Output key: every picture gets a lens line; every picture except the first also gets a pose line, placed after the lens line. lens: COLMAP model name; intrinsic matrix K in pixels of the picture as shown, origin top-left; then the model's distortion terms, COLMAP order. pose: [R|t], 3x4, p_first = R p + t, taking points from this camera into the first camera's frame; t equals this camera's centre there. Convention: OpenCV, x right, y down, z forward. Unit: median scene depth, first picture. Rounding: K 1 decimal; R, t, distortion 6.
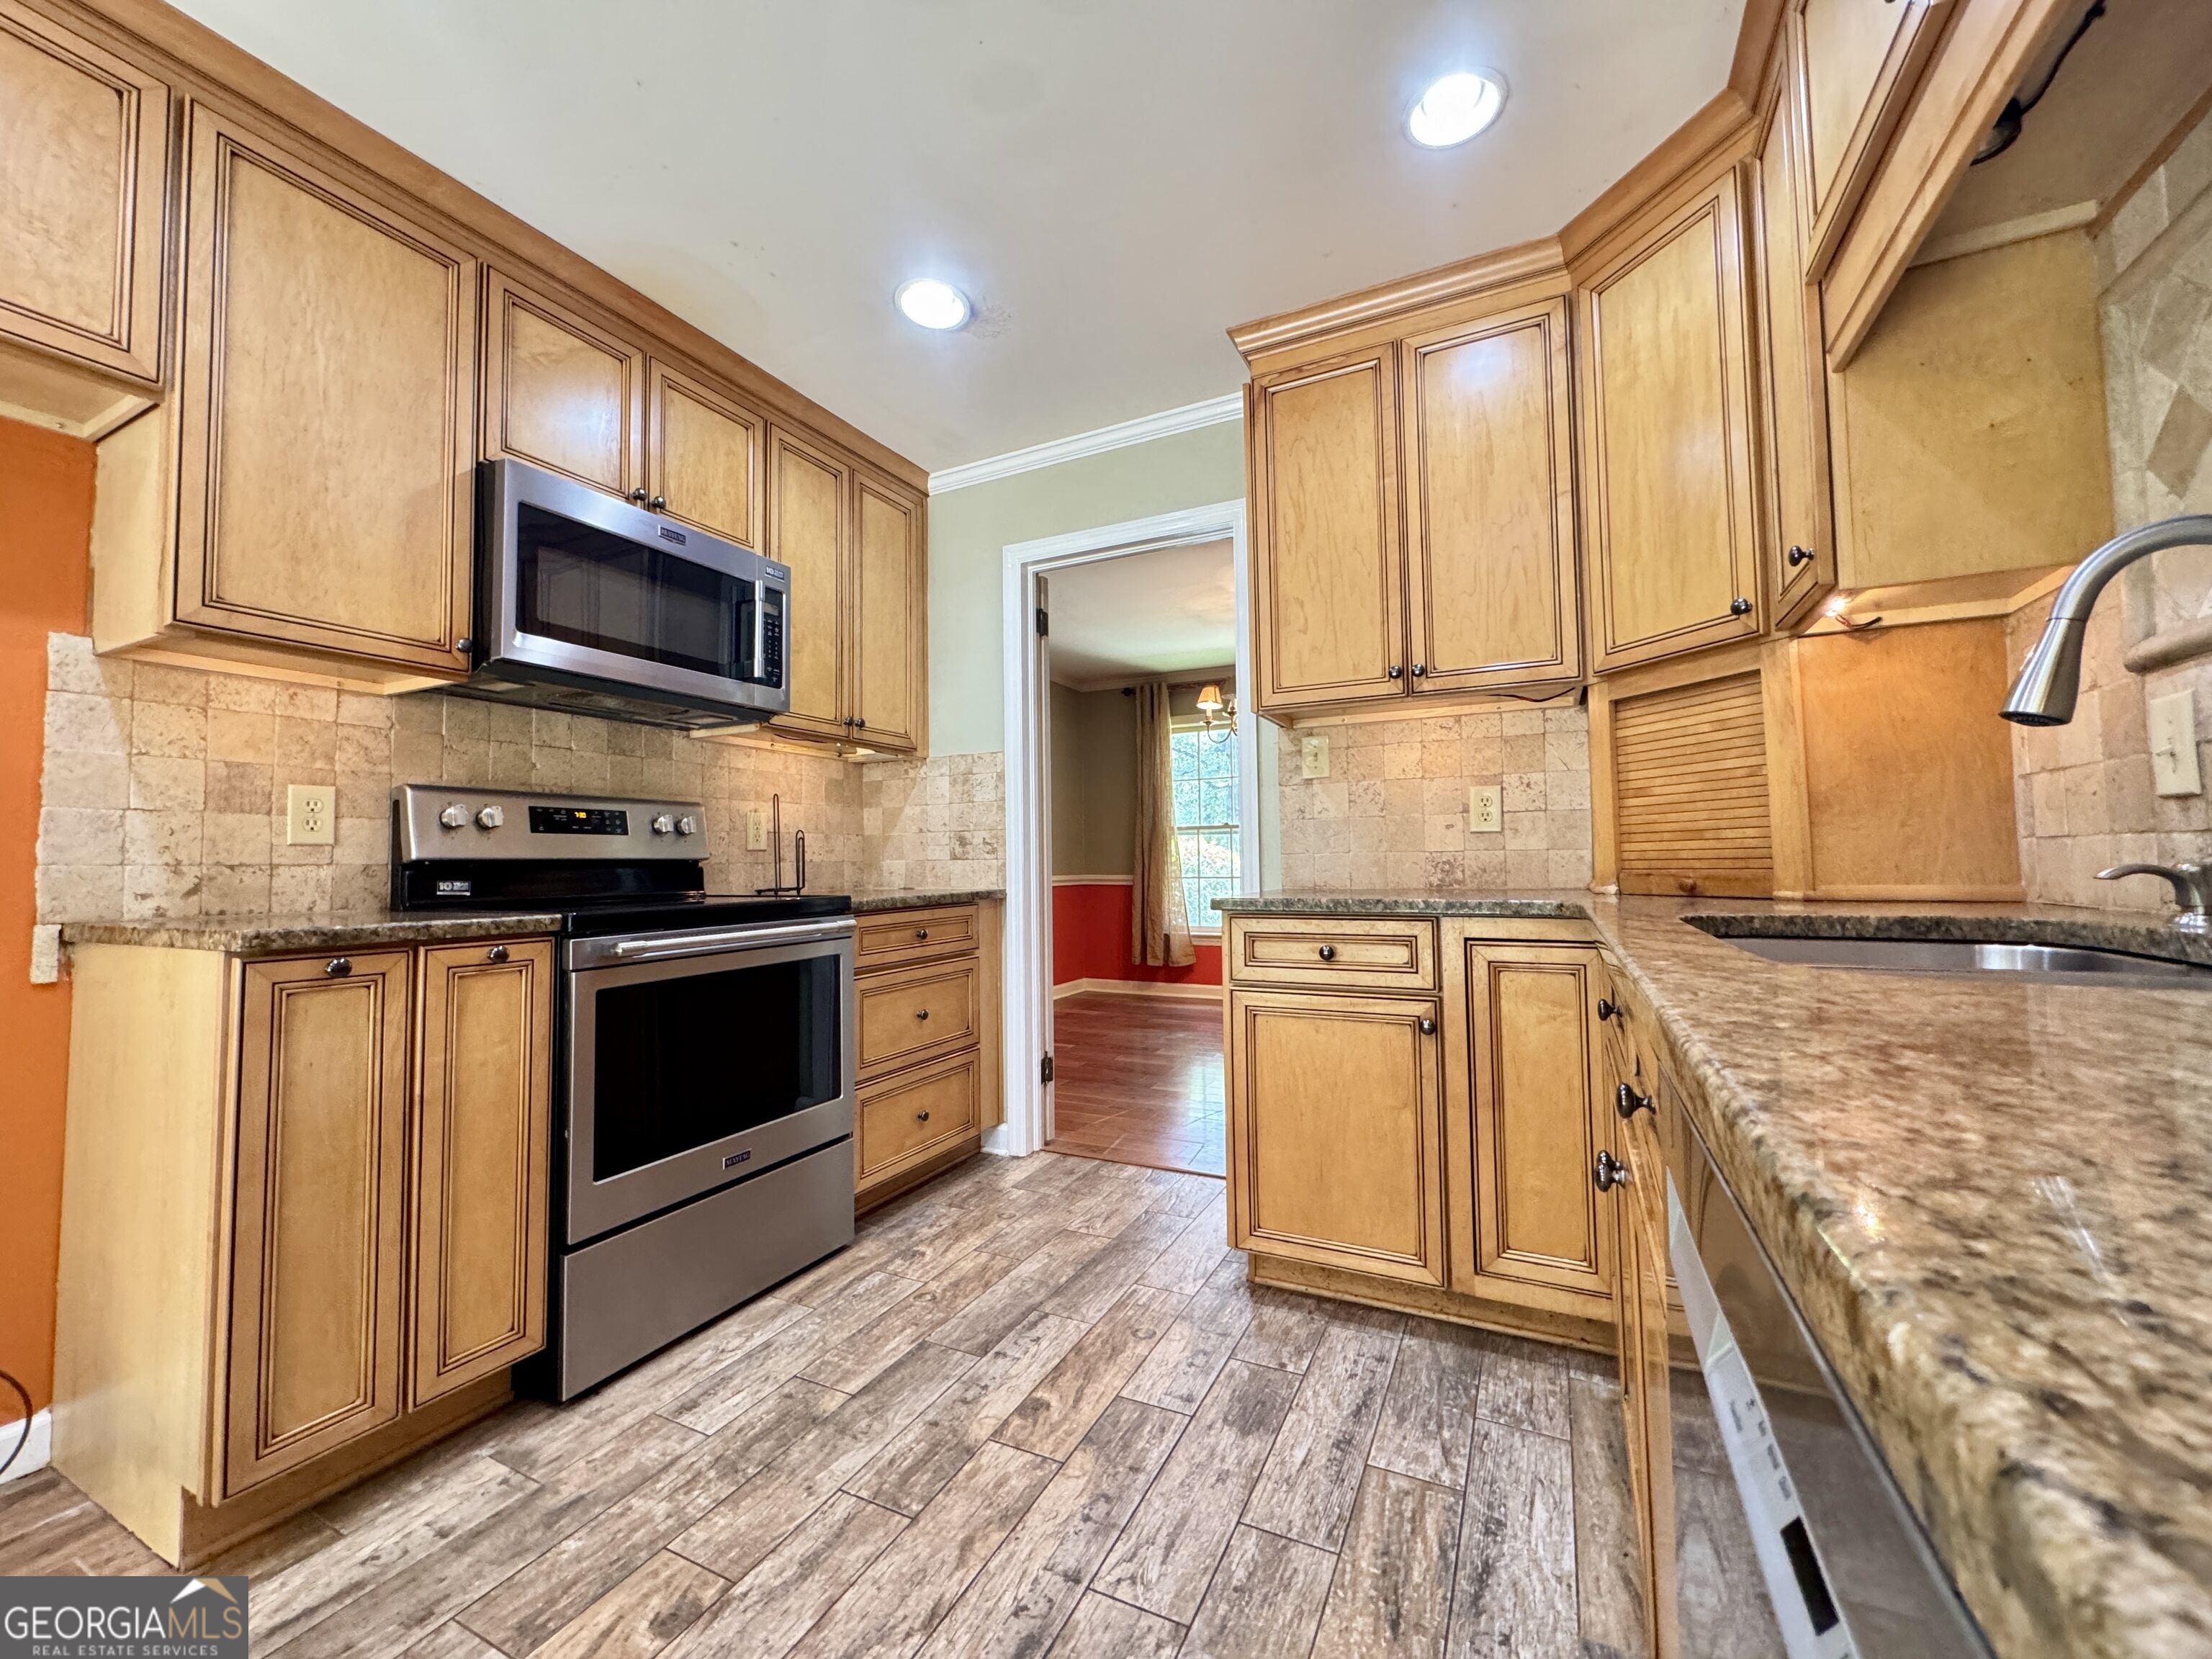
lens RADIAL K [[881.2, 0, 1103.6], [0, 881.2, 825.9], [0, 0, 1]] dist [0.001724, 0.000093]
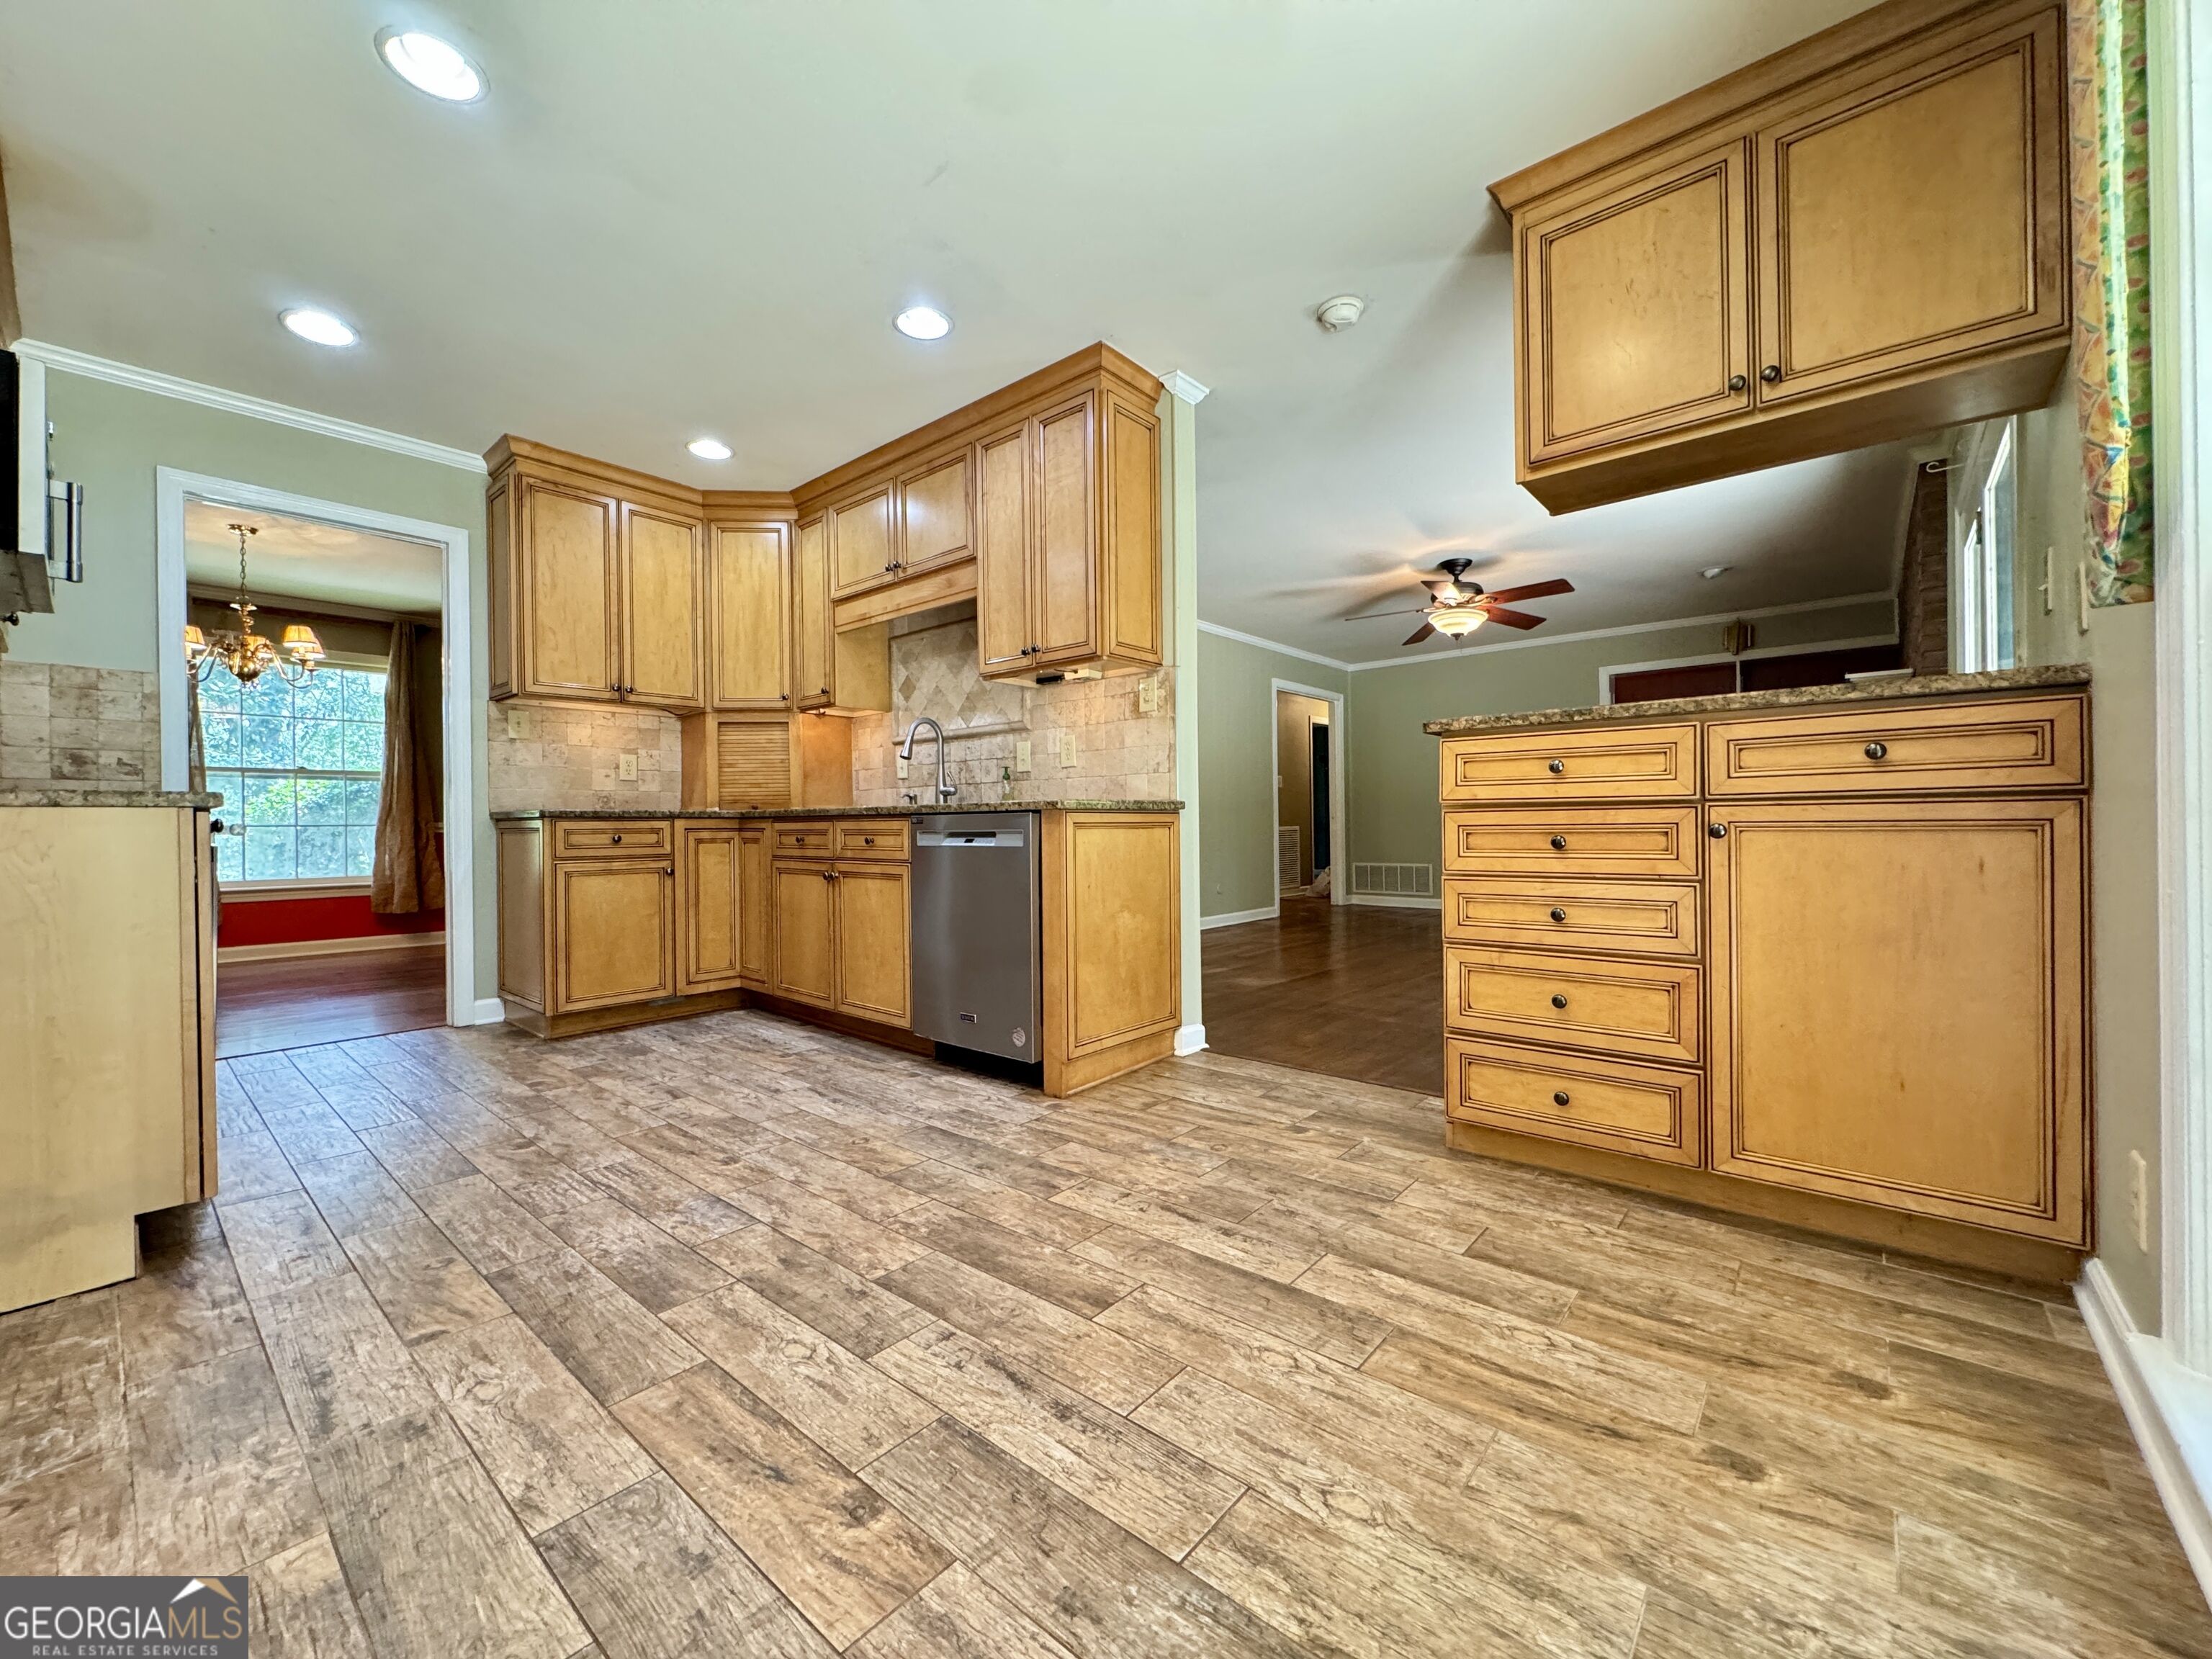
lens RADIAL K [[881.2, 0, 1106.4], [0, 881.2, 826.5], [0, 0, 1]] dist [0.001724, 0.000093]
pose [[0.242830, 0.007903, 0.970037, -1.307539], [-0.035346, 0.999375, 0.000706, 0.079527], [-0.969425, -0.034459, 0.242957, -0.460211]]
